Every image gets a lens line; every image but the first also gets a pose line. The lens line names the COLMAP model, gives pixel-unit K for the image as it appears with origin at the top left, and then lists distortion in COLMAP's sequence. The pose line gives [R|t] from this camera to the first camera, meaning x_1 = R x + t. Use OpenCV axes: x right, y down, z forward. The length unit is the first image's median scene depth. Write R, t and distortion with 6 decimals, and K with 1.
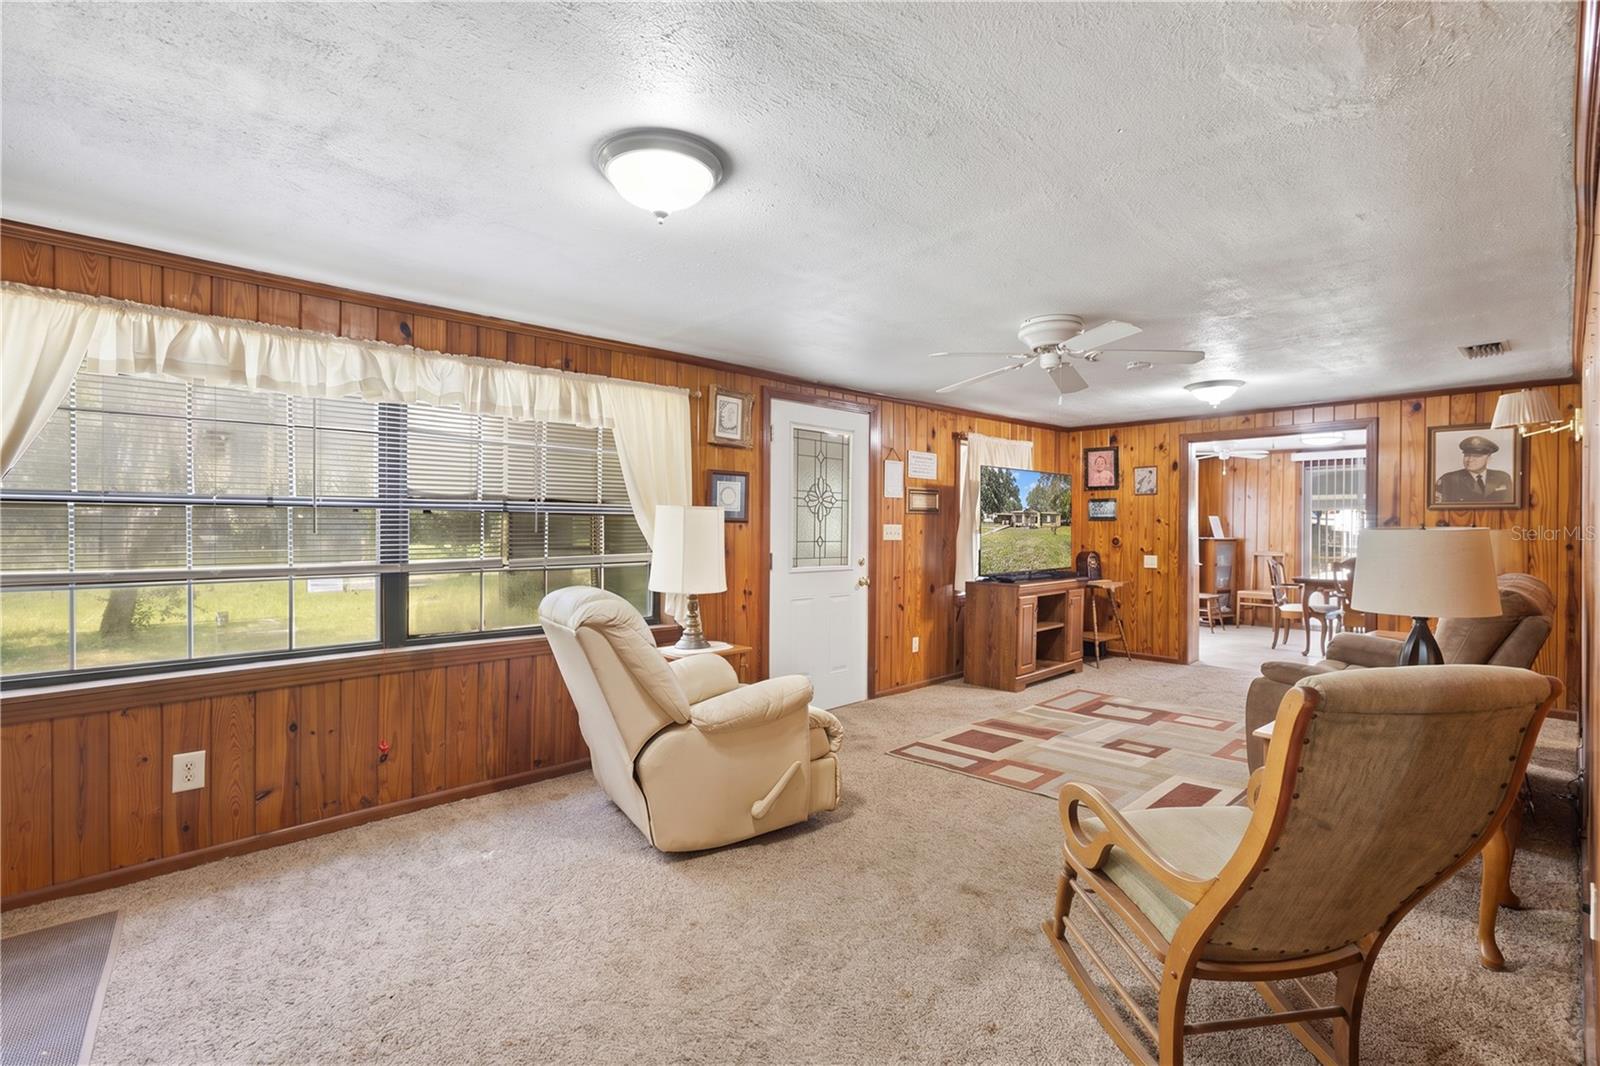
lens RADIAL K [[741.9, 0, 800.0], [0, 741.9, 533.0], [0, 0, 1]] dist [0.002687, -0.000199]
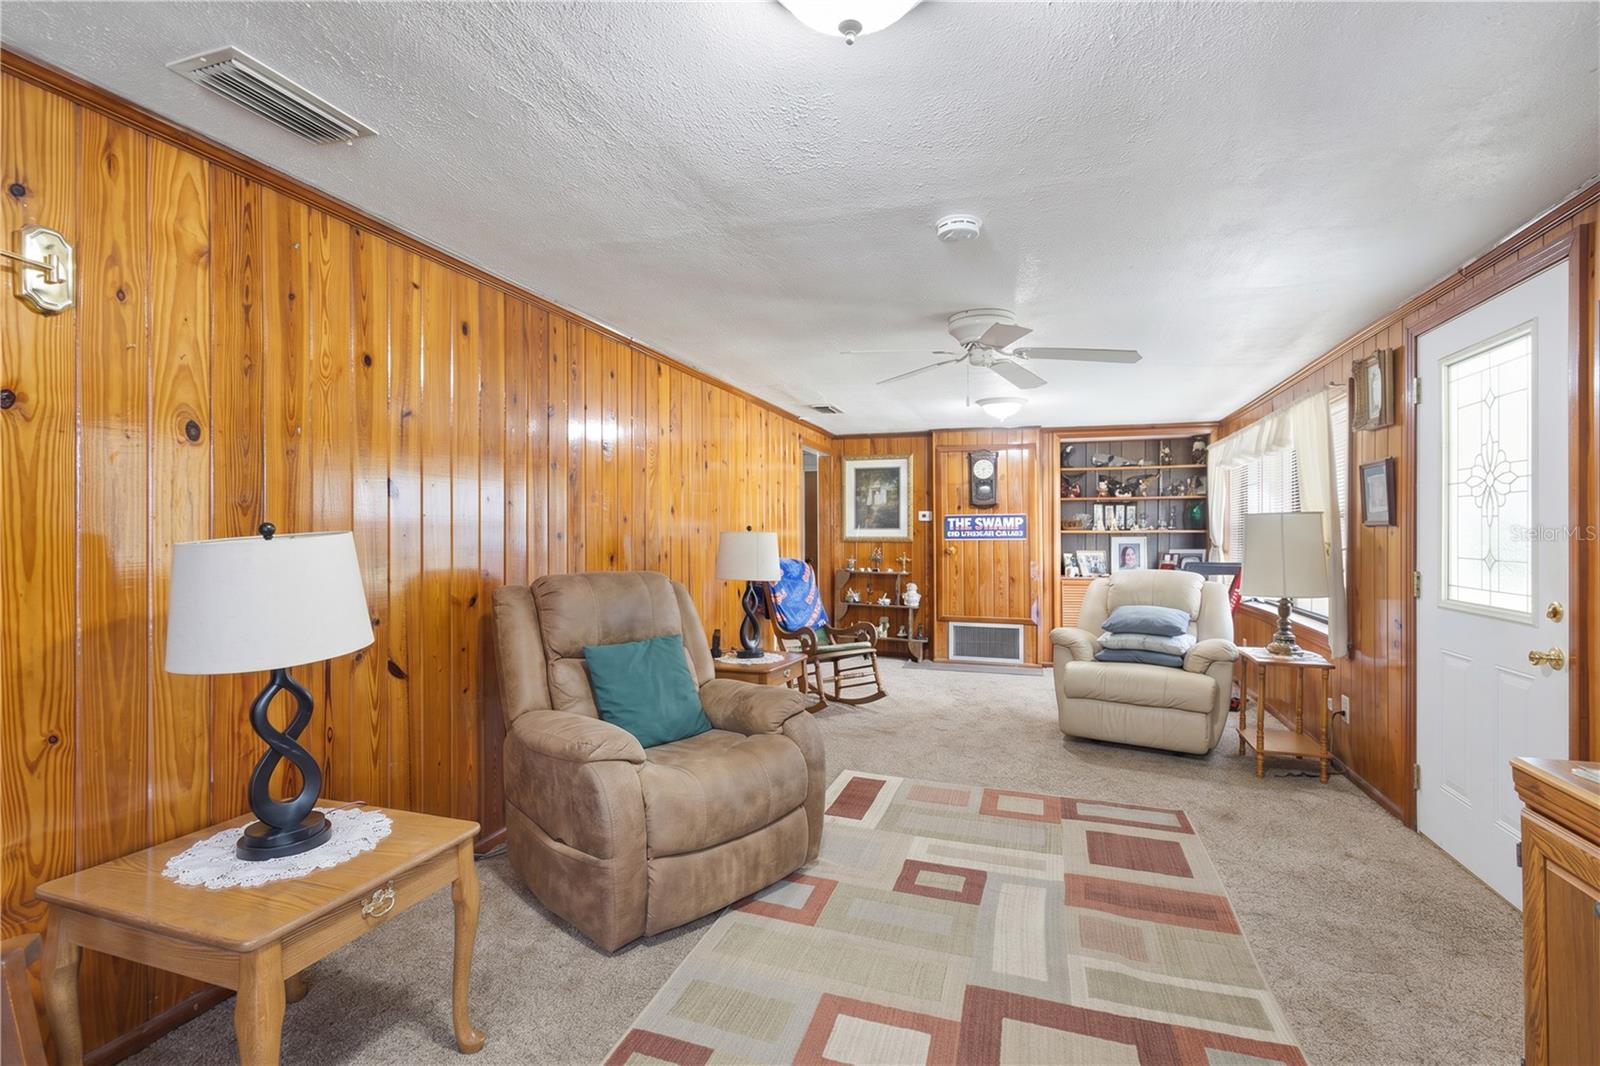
lens RADIAL K [[741.9, 0, 800.0], [0, 741.9, 533.0], [0, 0, 1]] dist [0.002687, -0.000199]
pose [[-0.883226, -0.008067, -0.468878, 0.761129], [-0.014155, 0.999855, 0.009461, -0.005419], [0.468734, 0.014993, -0.883212, 1.330814]]
